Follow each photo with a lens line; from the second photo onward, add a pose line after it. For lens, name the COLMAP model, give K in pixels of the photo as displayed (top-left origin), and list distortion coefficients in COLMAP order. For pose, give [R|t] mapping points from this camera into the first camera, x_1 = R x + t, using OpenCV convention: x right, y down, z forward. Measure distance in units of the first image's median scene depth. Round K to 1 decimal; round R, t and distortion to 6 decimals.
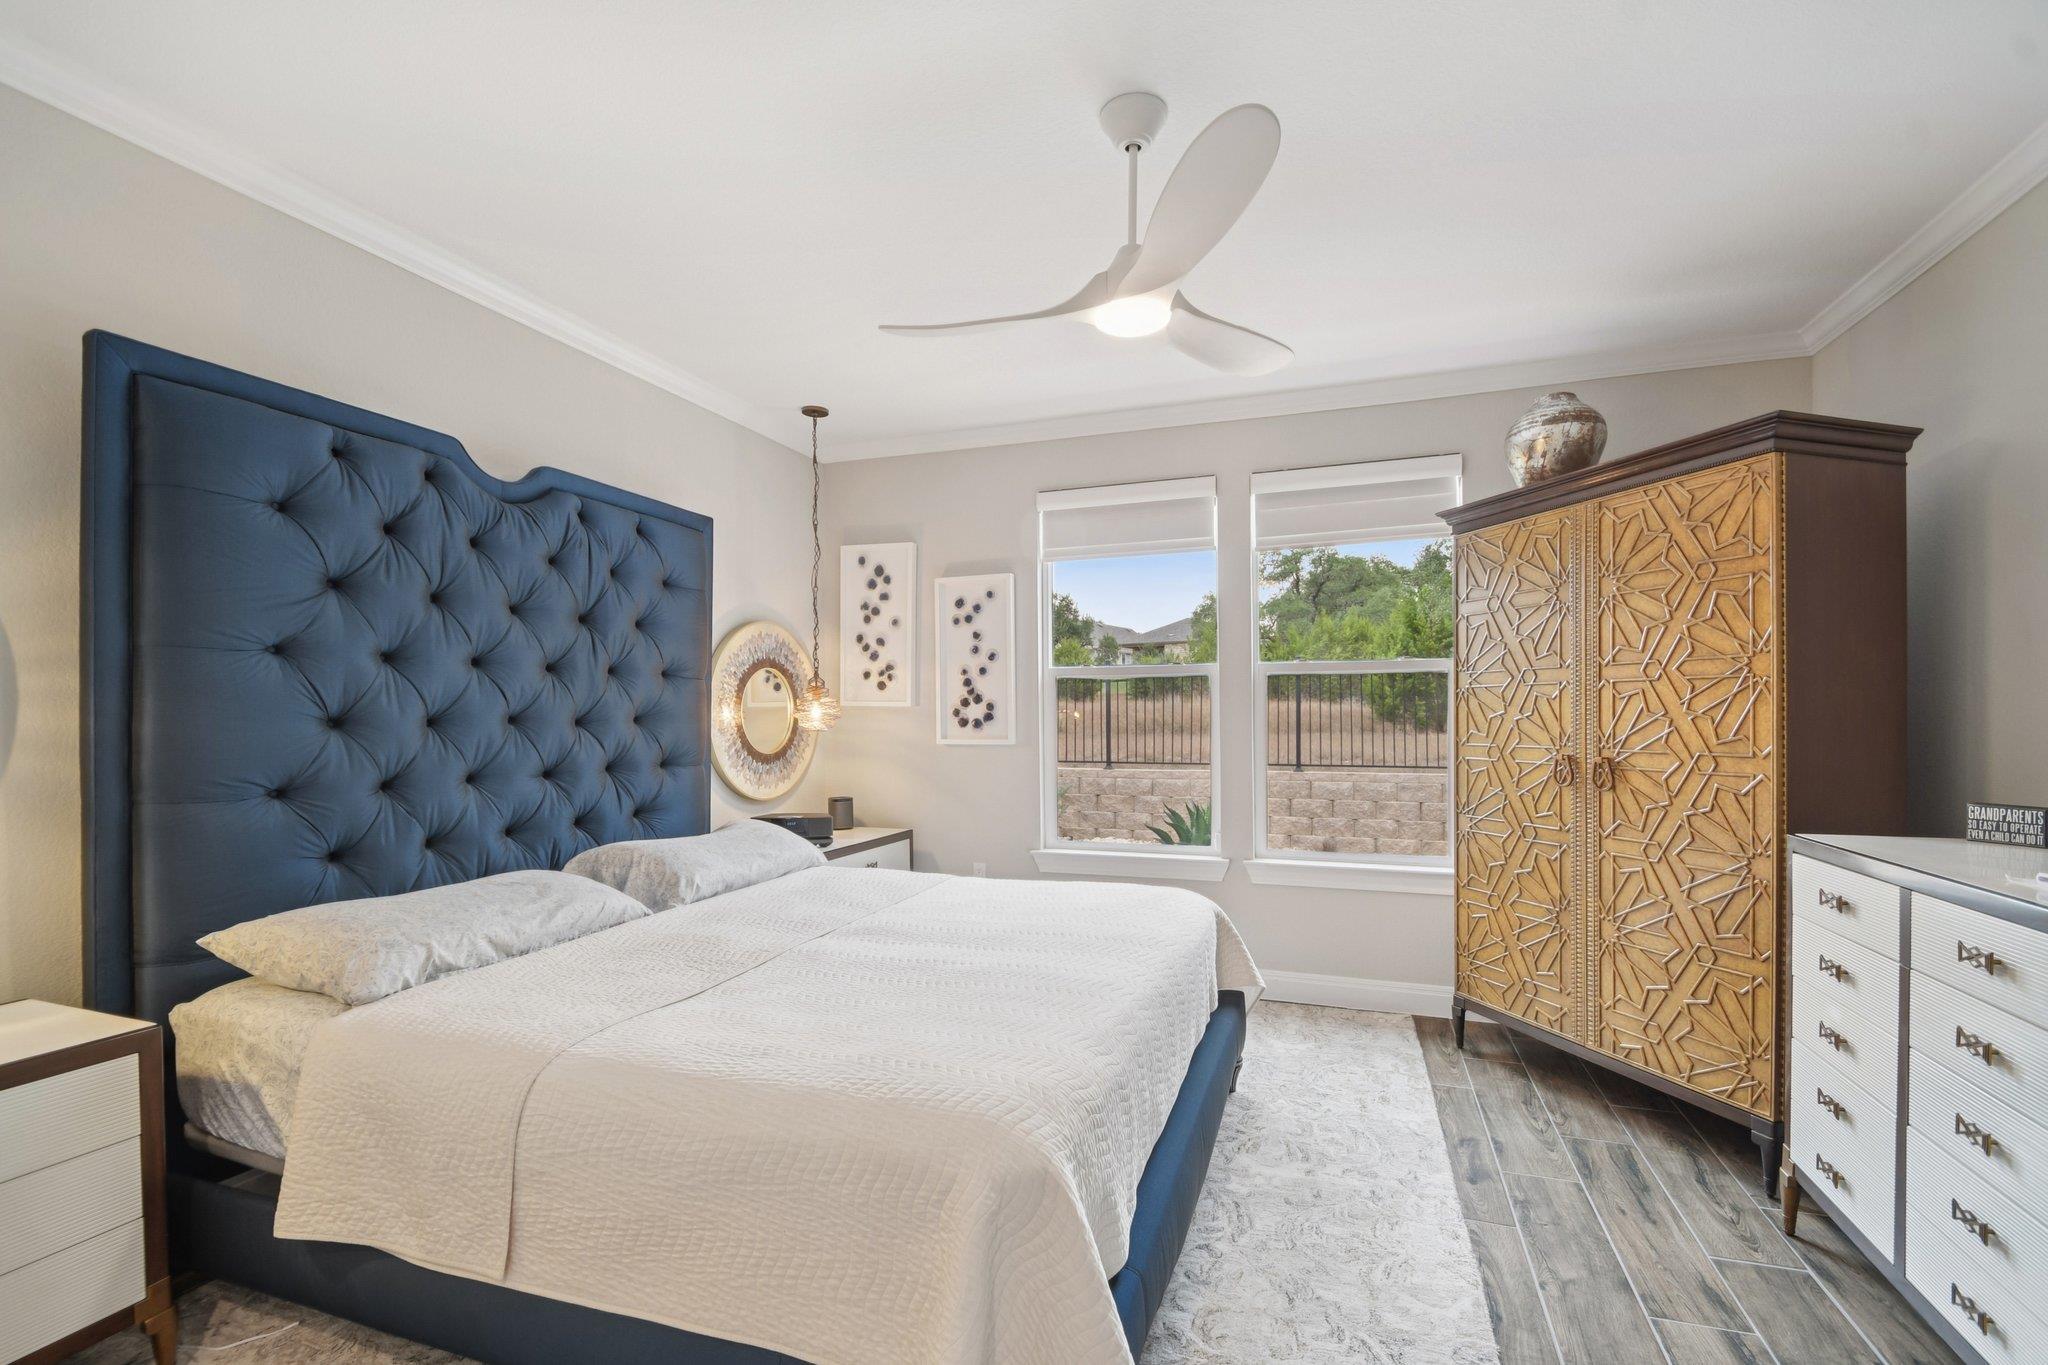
lens RADIAL K [[911.1, 0, 1021.2], [0, 911.1, 722.6], [0, 0, 1]] dist [0.001923, -0.000143]
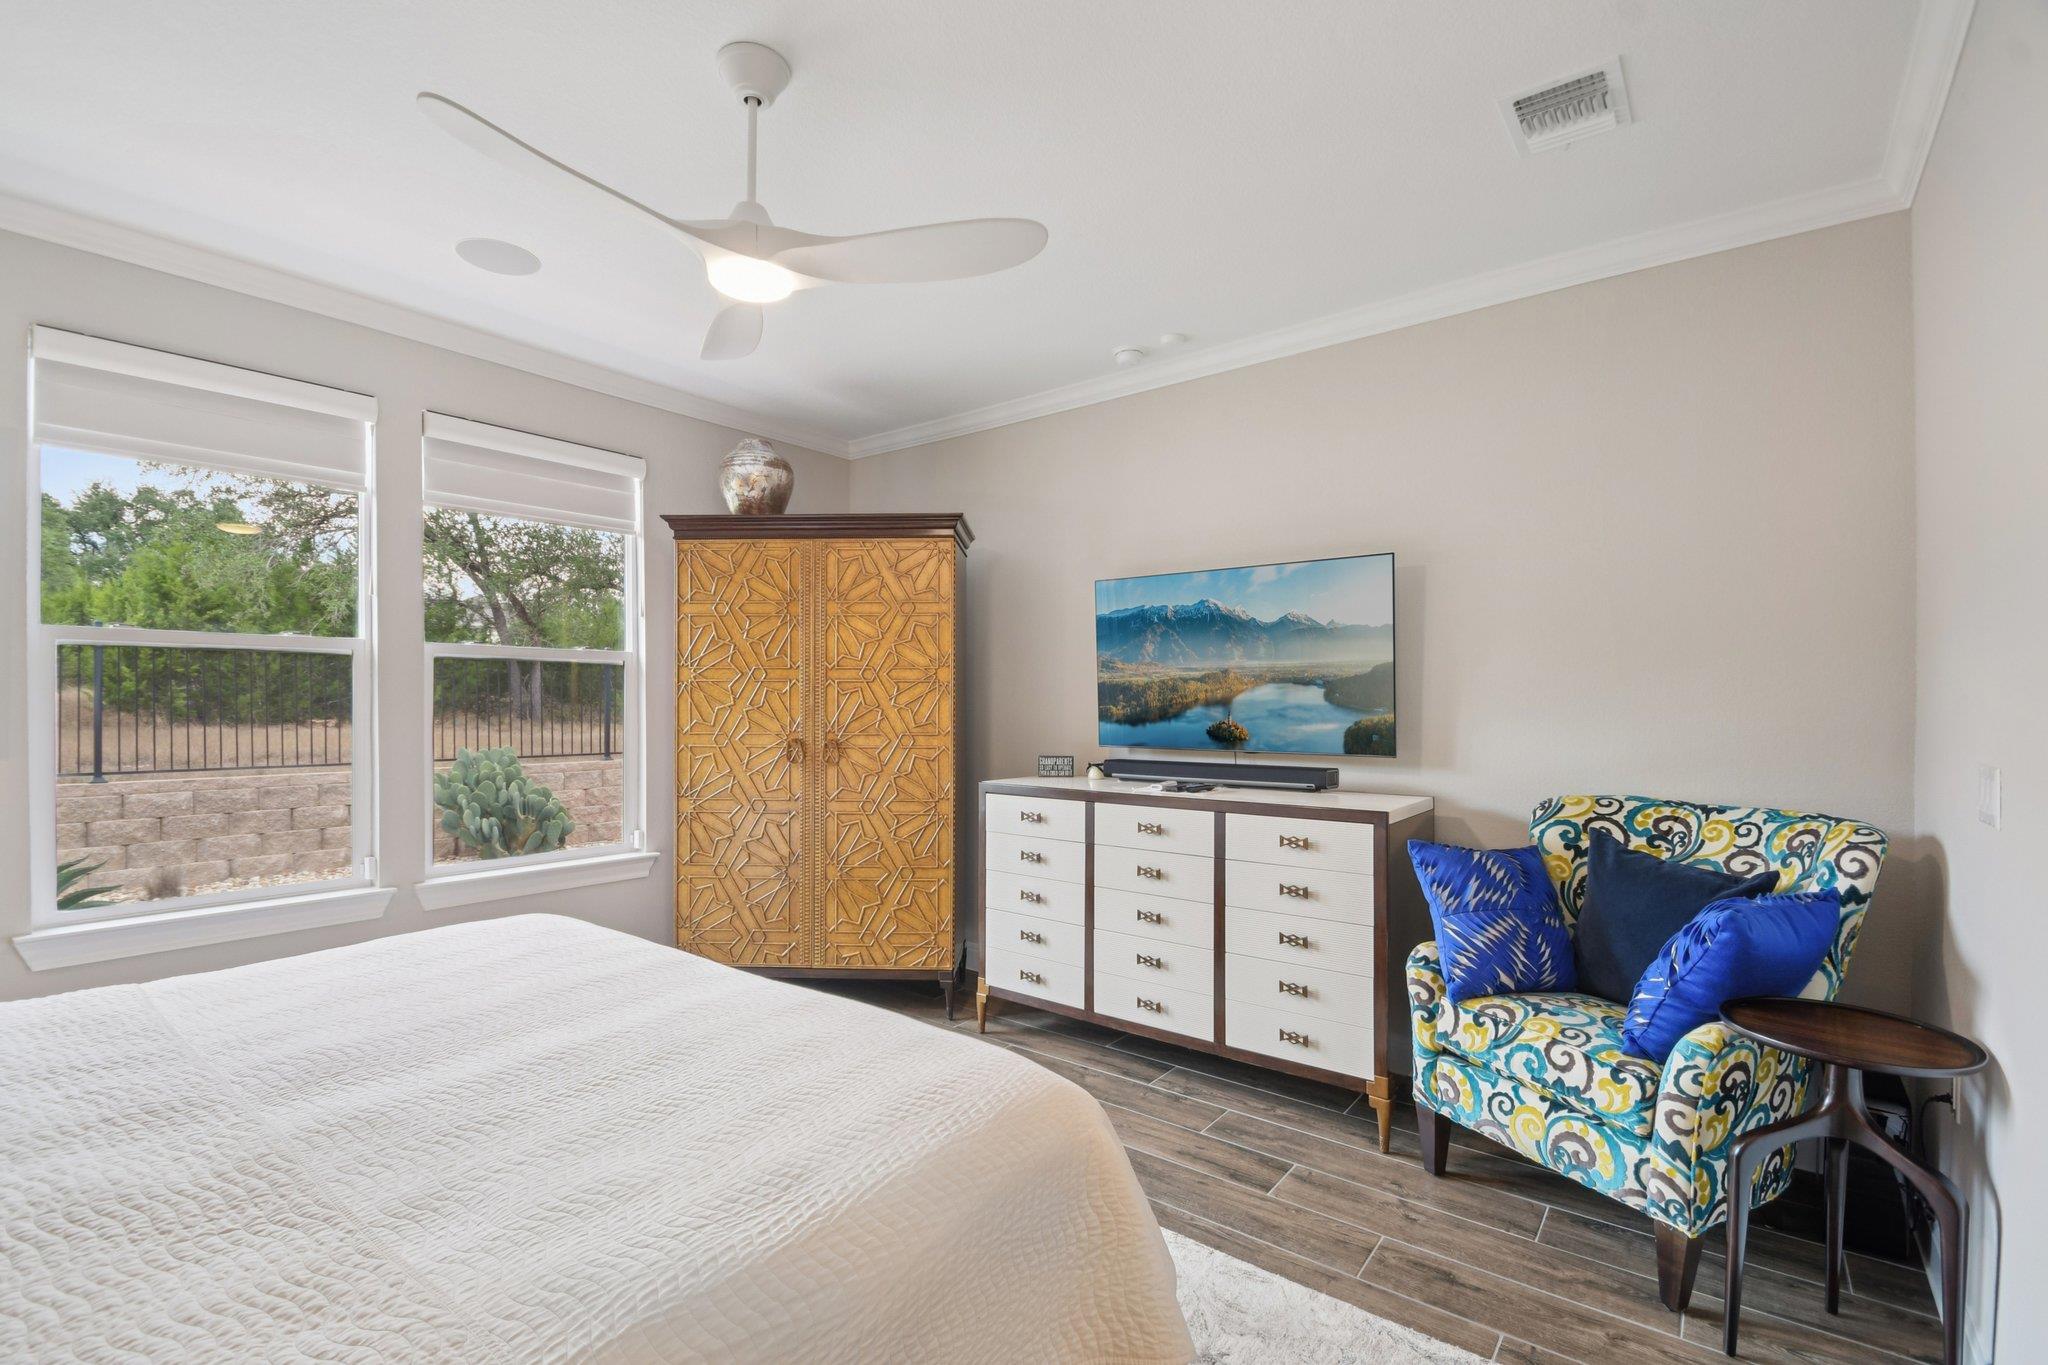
lens RADIAL K [[907.4, 0, 1019.7], [0, 907.4, 710.7], [0, 0, 1]] dist [0.000670, -0.000037]
pose [[0.325180, -0.003141, 0.945647, -0.490931], [0.004354, 0.999989, 0.001824, -0.004007], [-0.945642, 0.003525, 0.325190, 0.321368]]
